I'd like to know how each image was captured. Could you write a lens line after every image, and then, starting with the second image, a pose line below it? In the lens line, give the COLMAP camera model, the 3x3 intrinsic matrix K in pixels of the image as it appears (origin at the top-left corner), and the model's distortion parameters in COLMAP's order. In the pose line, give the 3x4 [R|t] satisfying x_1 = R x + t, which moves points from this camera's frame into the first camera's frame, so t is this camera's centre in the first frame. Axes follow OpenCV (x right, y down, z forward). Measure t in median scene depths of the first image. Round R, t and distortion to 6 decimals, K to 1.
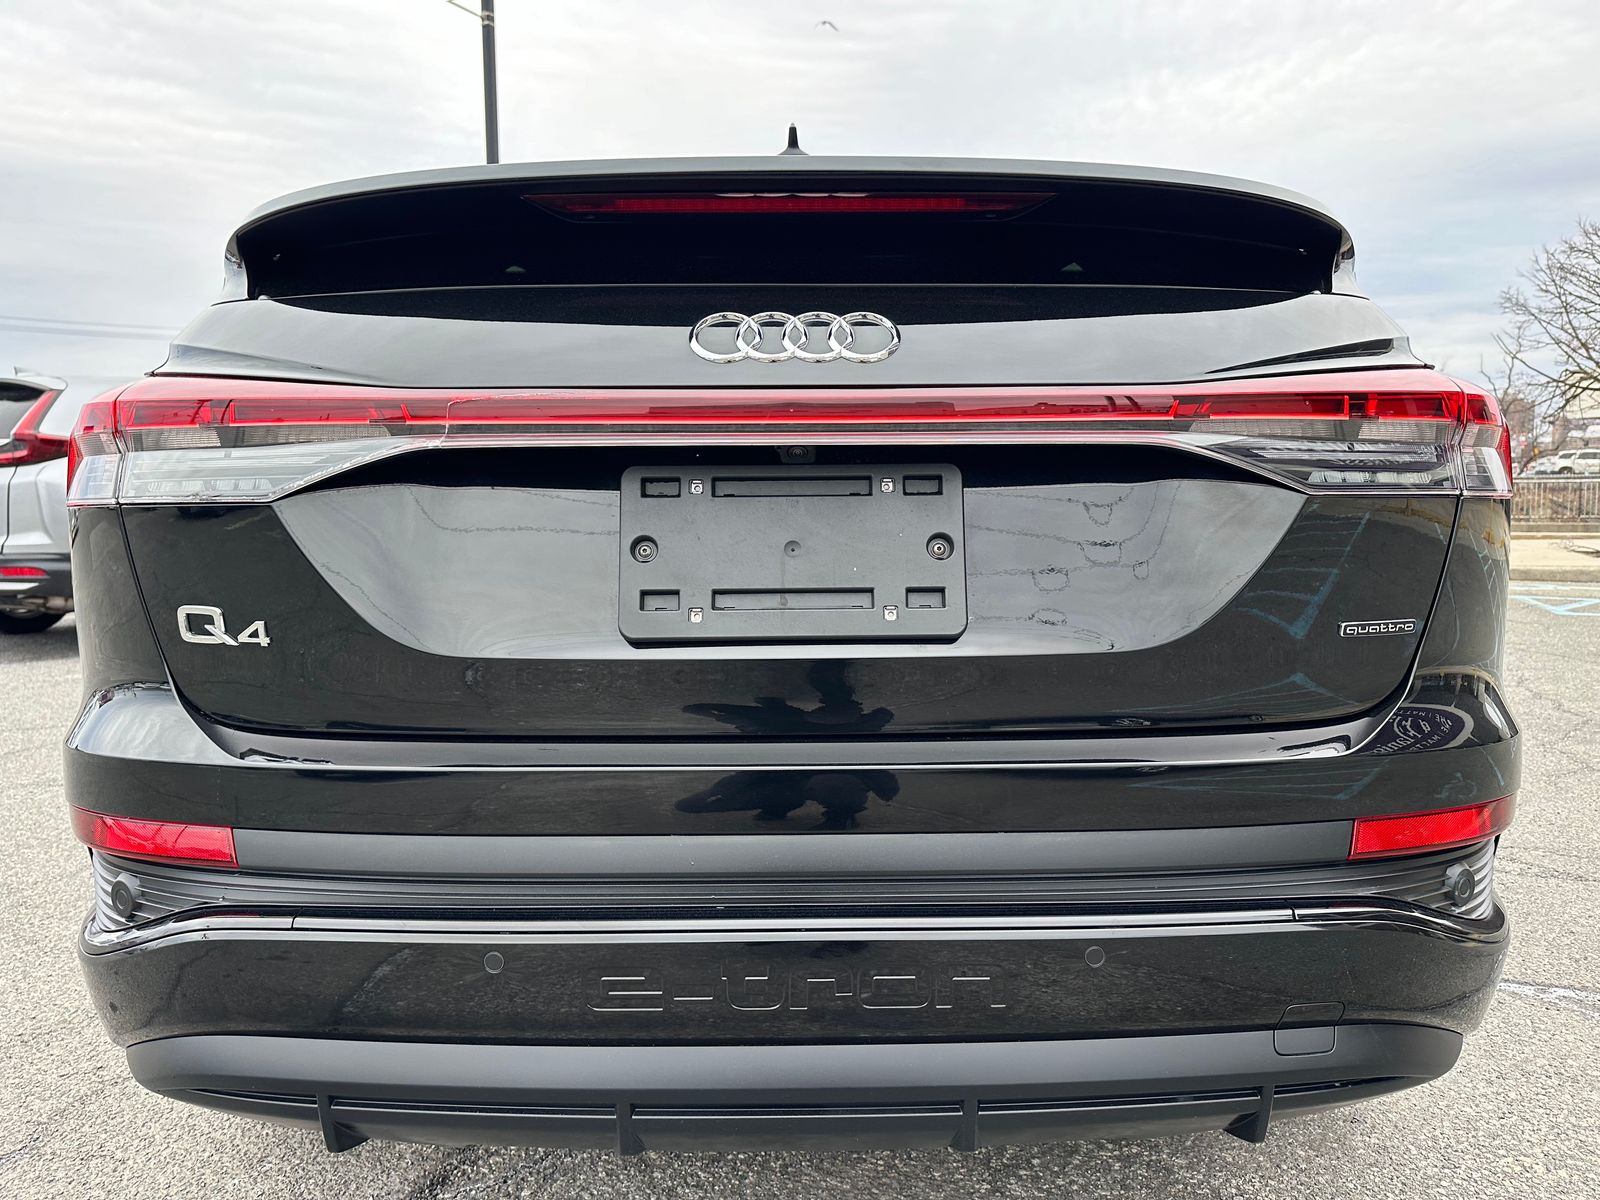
lens RADIAL K [[1130.1, 0, 800.0], [0, 1130.1, 600.0], [0, 0, 1]] dist [0.001016, -0.000697]
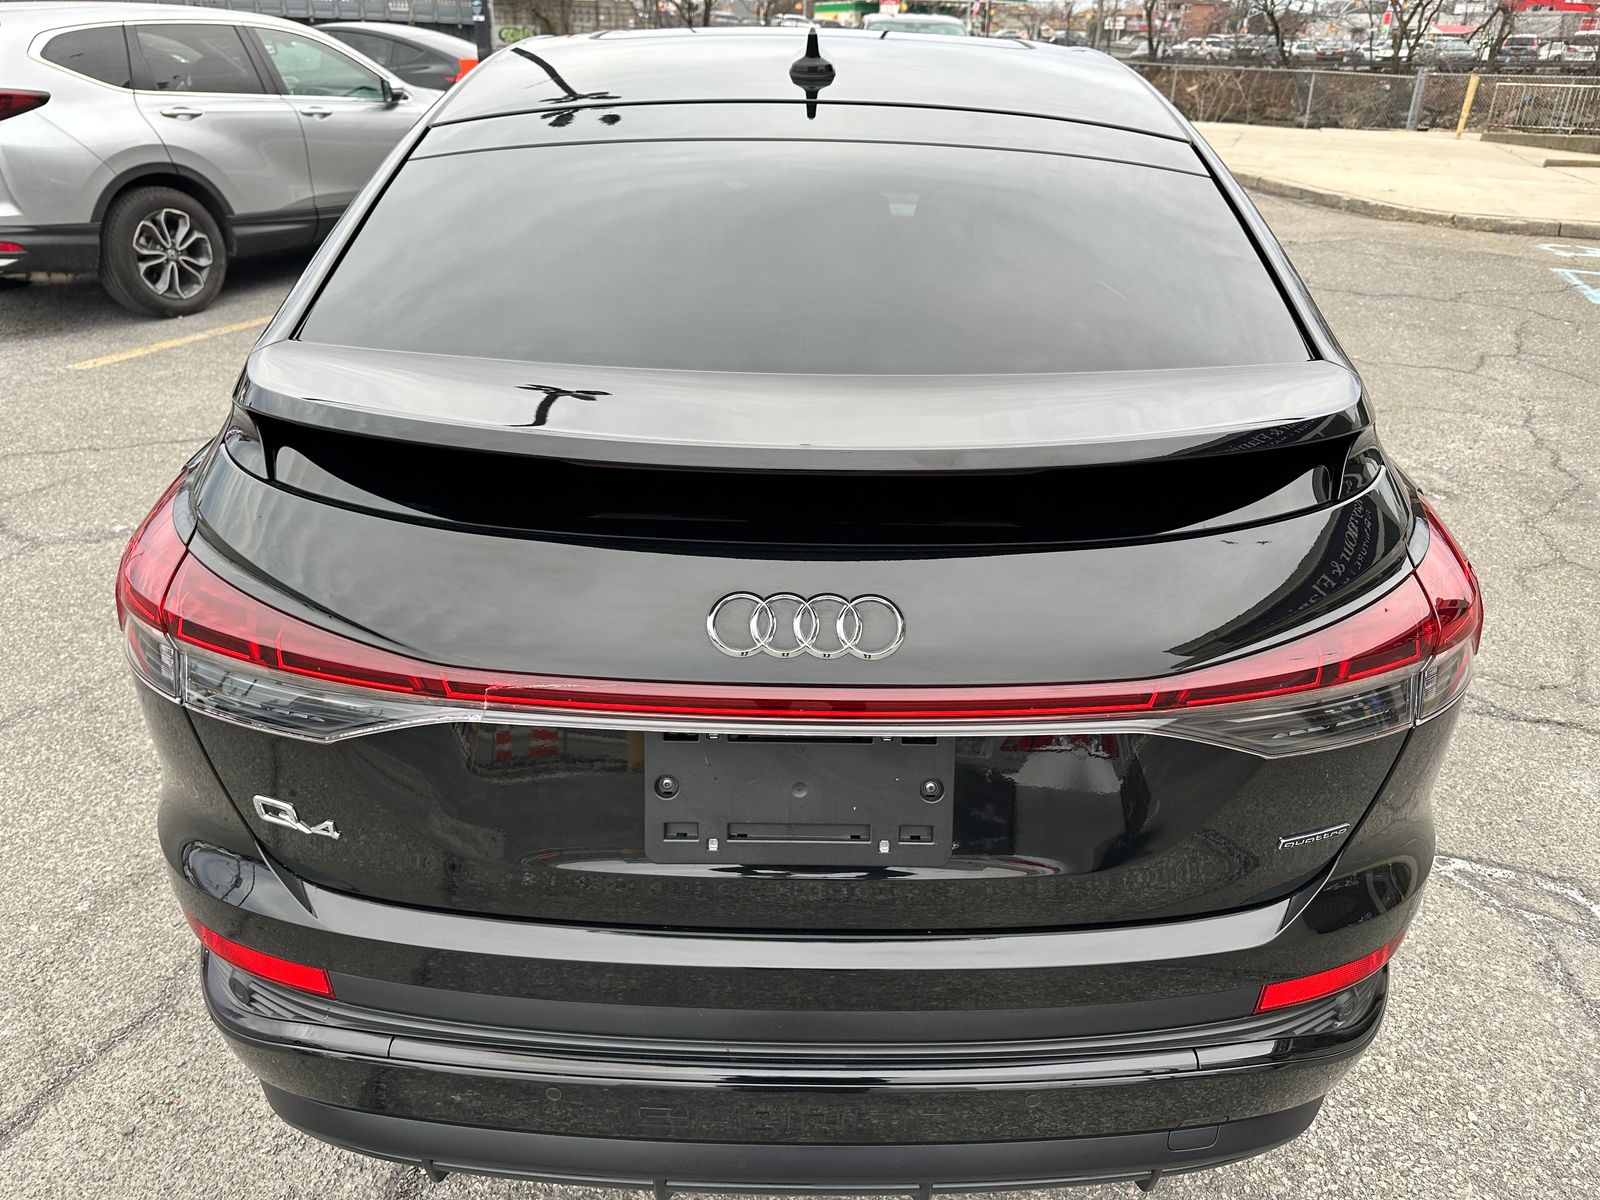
lens RADIAL K [[1130.2, 0, 801.1], [0, 1130.2, 603.4], [0, 0, 1]] dist [0.010129, -0.017857]
pose [[0.999673, 0.025525, 0.001762, -0.007060], [-0.024548, 0.937435, 0.347294, -0.365962], [0.007213, -0.347223, 0.937755, 0.007584]]
